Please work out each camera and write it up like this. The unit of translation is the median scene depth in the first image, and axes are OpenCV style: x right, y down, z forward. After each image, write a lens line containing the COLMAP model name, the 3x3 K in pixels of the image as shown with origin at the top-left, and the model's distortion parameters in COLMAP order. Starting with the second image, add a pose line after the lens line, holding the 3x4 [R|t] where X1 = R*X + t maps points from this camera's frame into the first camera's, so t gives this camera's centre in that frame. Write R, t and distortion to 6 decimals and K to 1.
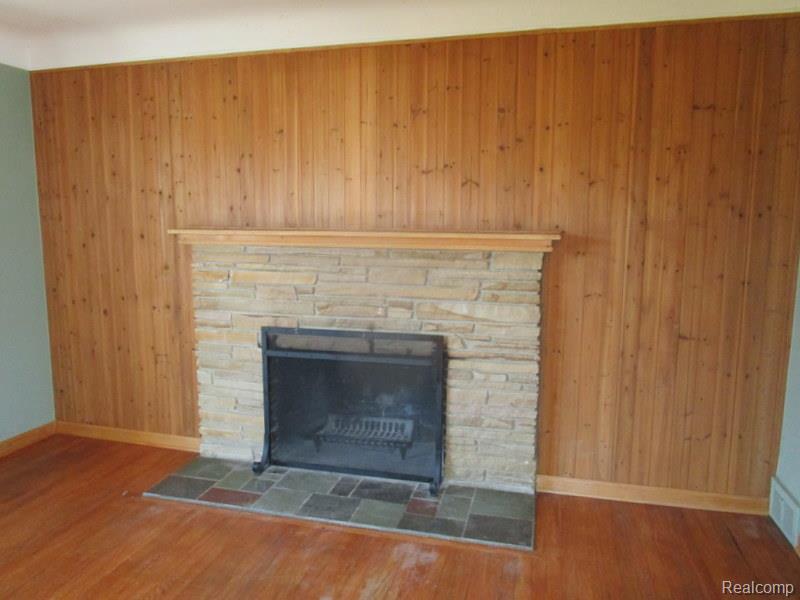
lens RADIAL K [[592.3, 0, 400.0], [0, 592.3, 300.0], [0, 0, 1]] dist [-0.002110, -0.003710]
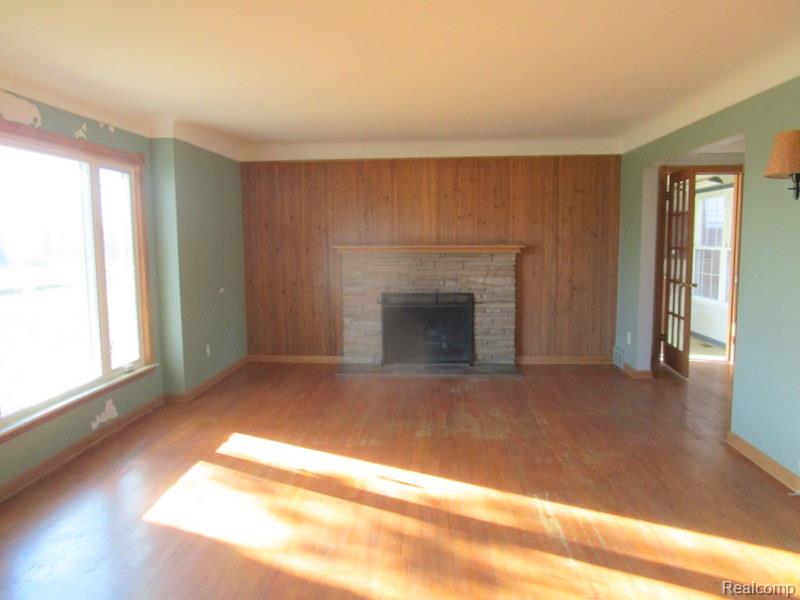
lens RADIAL K [[653.8, 0, 400.0], [0, 653.8, 300.0], [0, 0, 1]] dist [-0.002420, -0.000596]
pose [[0.982708, -0.036534, 0.181520, -0.619034], [0.039837, 0.999100, -0.014587, 0.111108], [-0.180824, 0.021566, 0.983279, -1.299904]]
